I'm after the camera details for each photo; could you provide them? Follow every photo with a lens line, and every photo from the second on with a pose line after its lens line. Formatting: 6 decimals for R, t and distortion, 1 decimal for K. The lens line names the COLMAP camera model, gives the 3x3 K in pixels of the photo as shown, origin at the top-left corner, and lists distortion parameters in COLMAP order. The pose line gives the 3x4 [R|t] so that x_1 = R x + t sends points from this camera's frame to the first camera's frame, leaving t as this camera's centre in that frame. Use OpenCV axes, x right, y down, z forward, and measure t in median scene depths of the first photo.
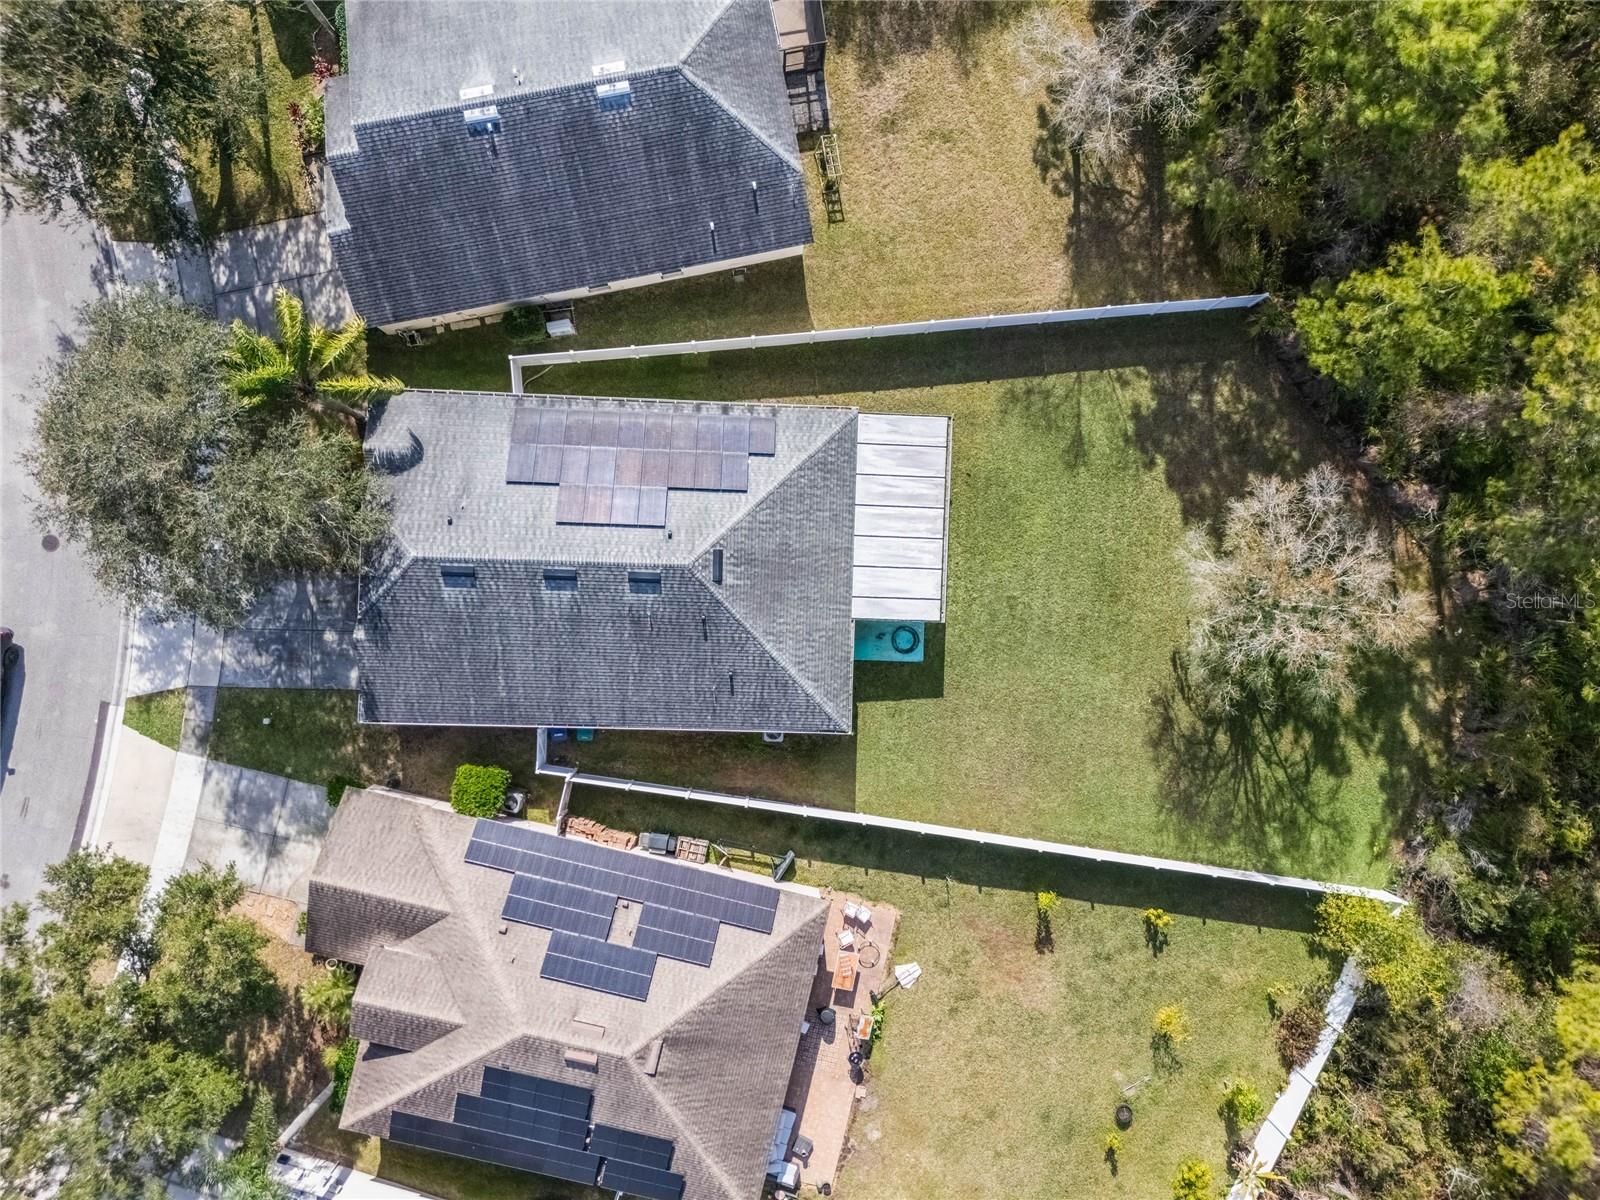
lens RADIAL K [[1182.2, 0, 794.6], [0, 1182.2, 595.7], [0, 0, 1]] dist [0.096424, -0.105484]
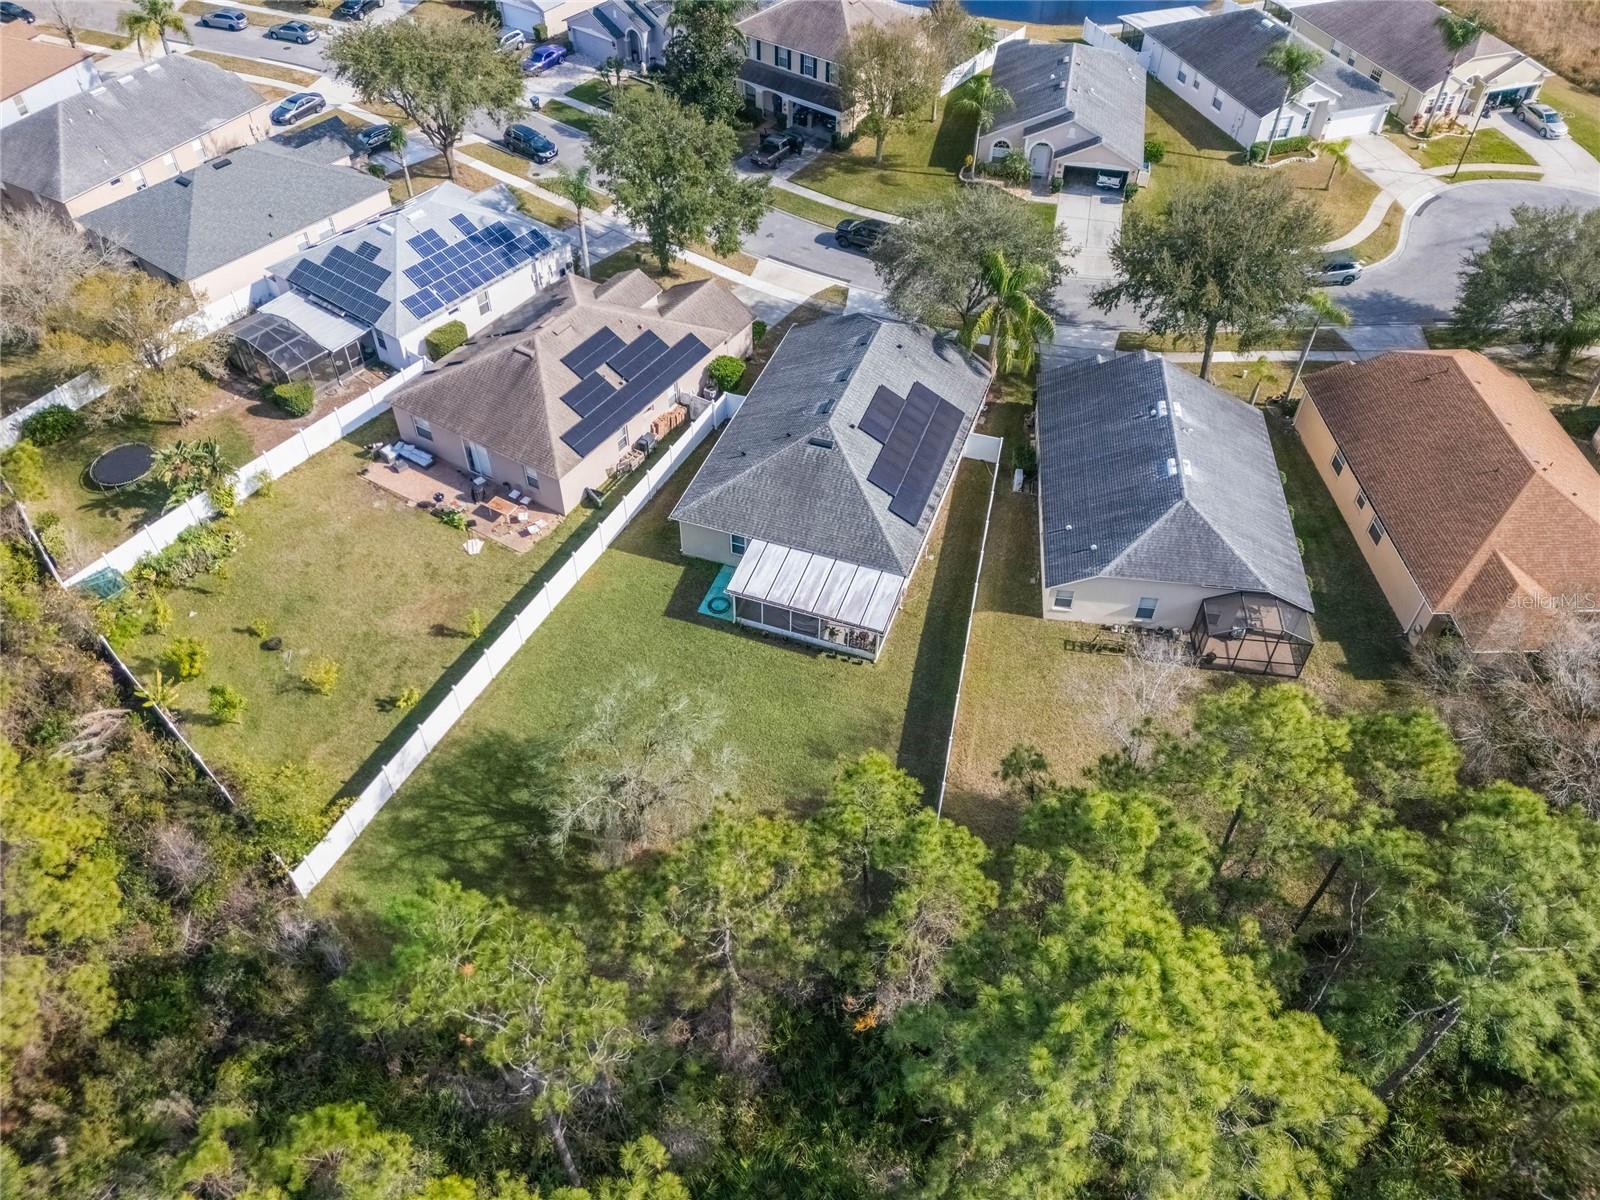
lens RADIAL K [[1182.2, 0, 794.6], [0, 1182.2, 595.7], [0, 0, 1]] dist [0.096424, -0.105484]
pose [[-0.309812, 0.661310, -0.683144, 0.950924], [-0.950384, -0.236575, 0.201995, -0.298605], [-0.028033, 0.711830, 0.701792, 0.139664]]
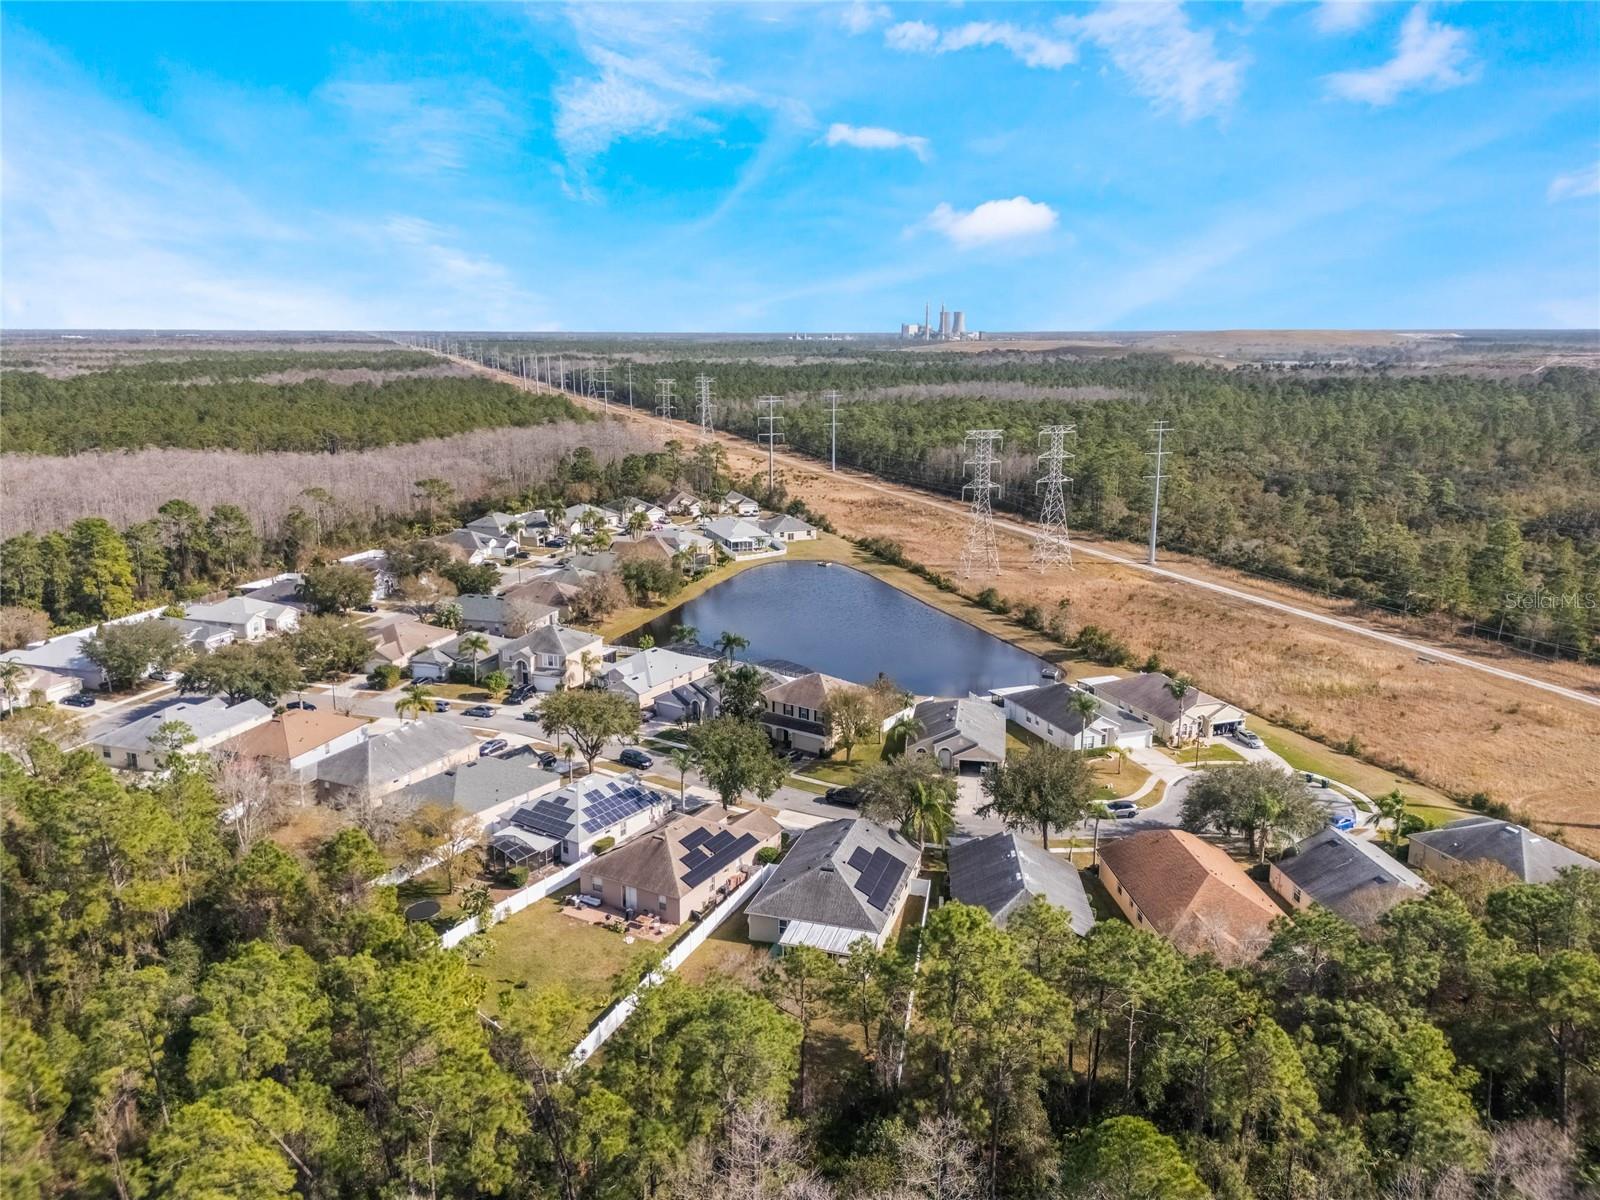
lens RADIAL K [[1182.2, 0, 794.6], [0, 1182.2, 595.7], [0, 0, 1]] dist [0.096424, -0.105484]
pose [[-0.279187, 0.186242, -0.942002, 2.099569], [-0.960109, -0.070153, 0.270684, -0.565894], [-0.015672, 0.979996, 0.198398, -0.075645]]
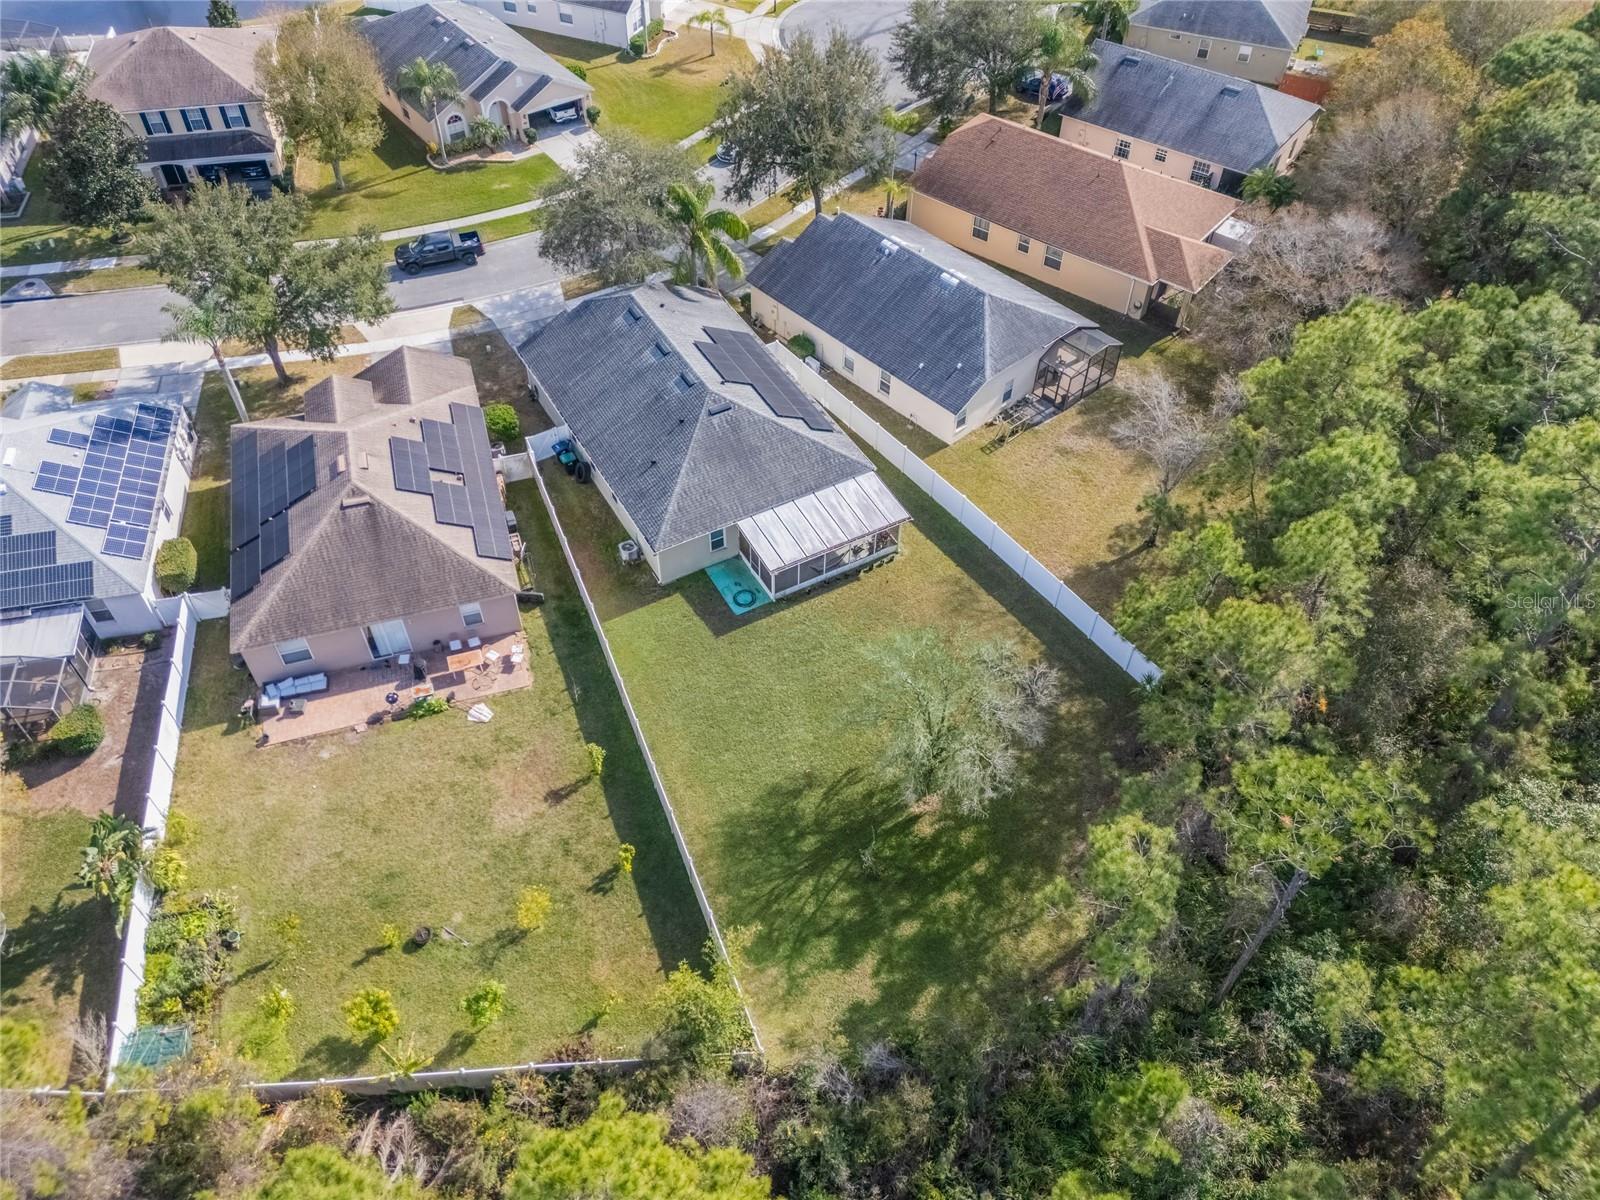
lens RADIAL K [[1182.2, 0, 794.6], [0, 1182.2, 595.7], [0, 0, 1]] dist [0.096424, -0.105484]
pose [[0.516301, 0.616354, -0.594593, 0.881529], [-0.856375, 0.365546, -0.364689, 0.455842], [-0.007426, 0.697484, 0.716562, 0.144137]]
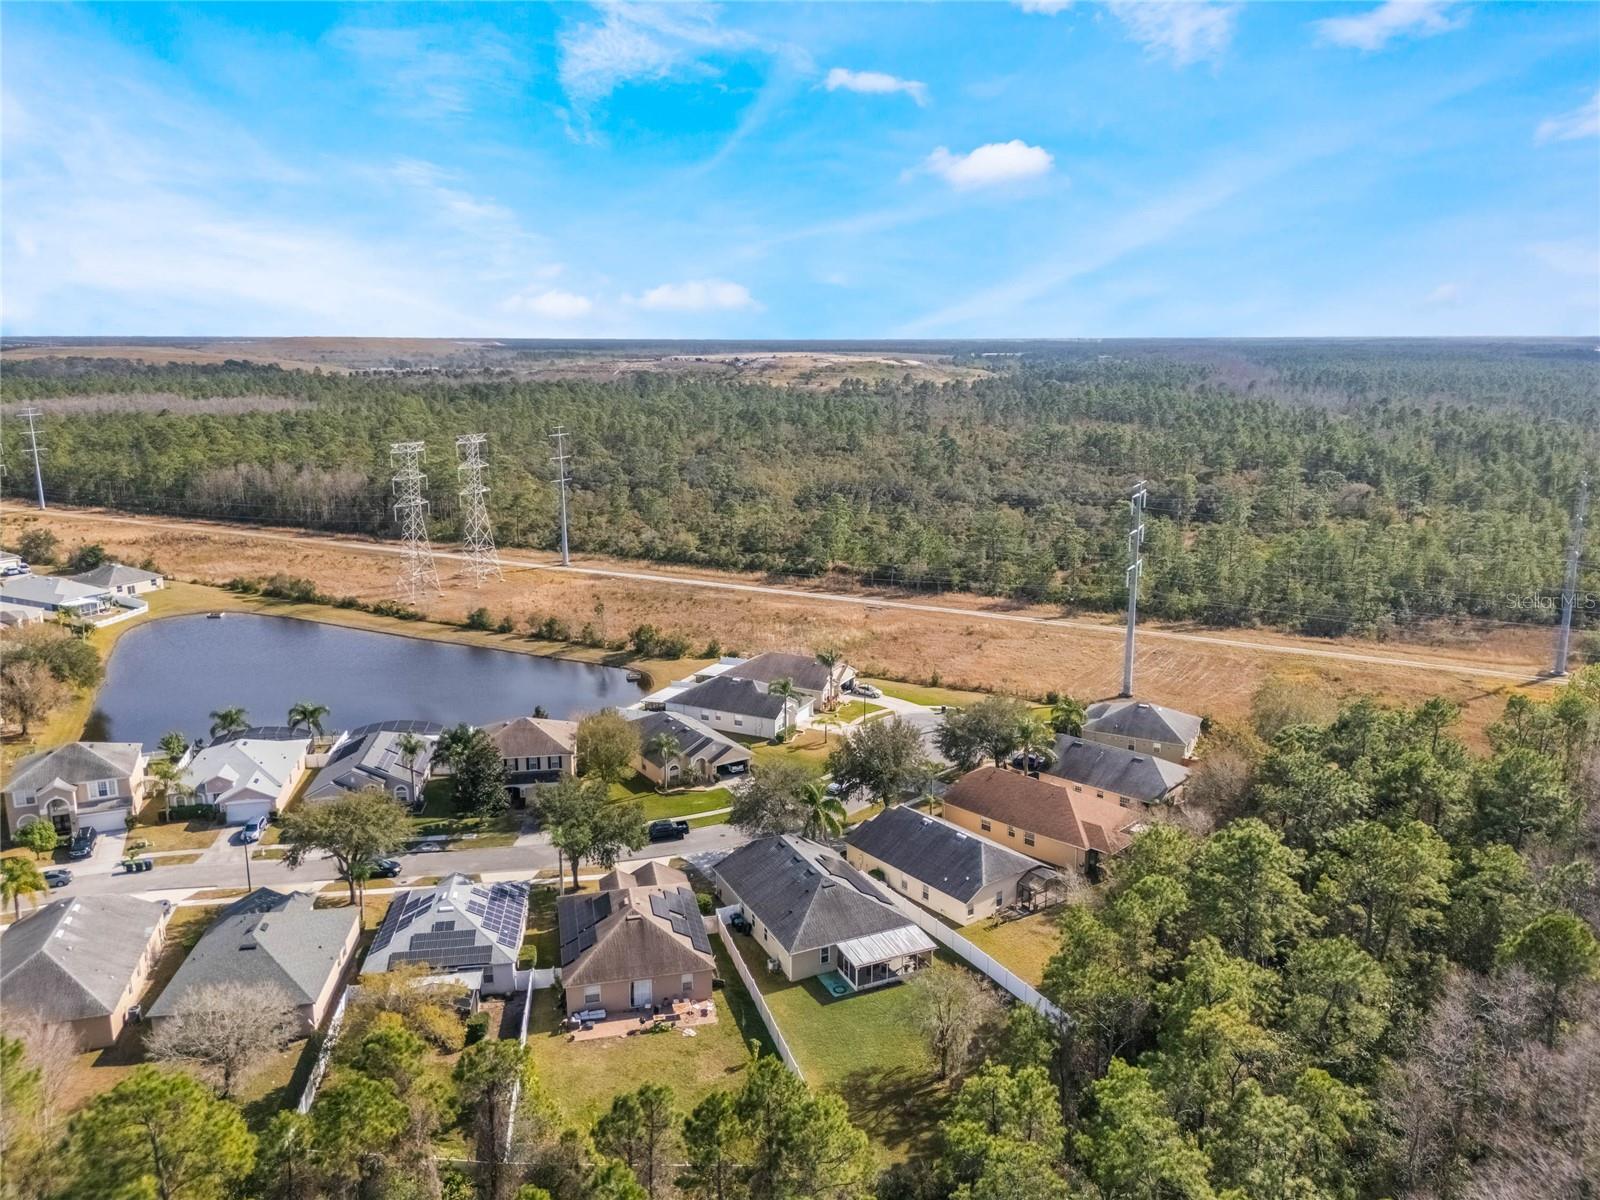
lens RADIAL K [[1182.2, 0, 794.6], [0, 1182.2, 595.7], [0, 0, 1]] dist [0.096424, -0.105484]
pose [[0.447980, 0.166802, -0.878346, 1.867925], [-0.894036, 0.087526, -0.439361, 1.014075], [0.003592, 0.982098, 0.188337, -0.066299]]
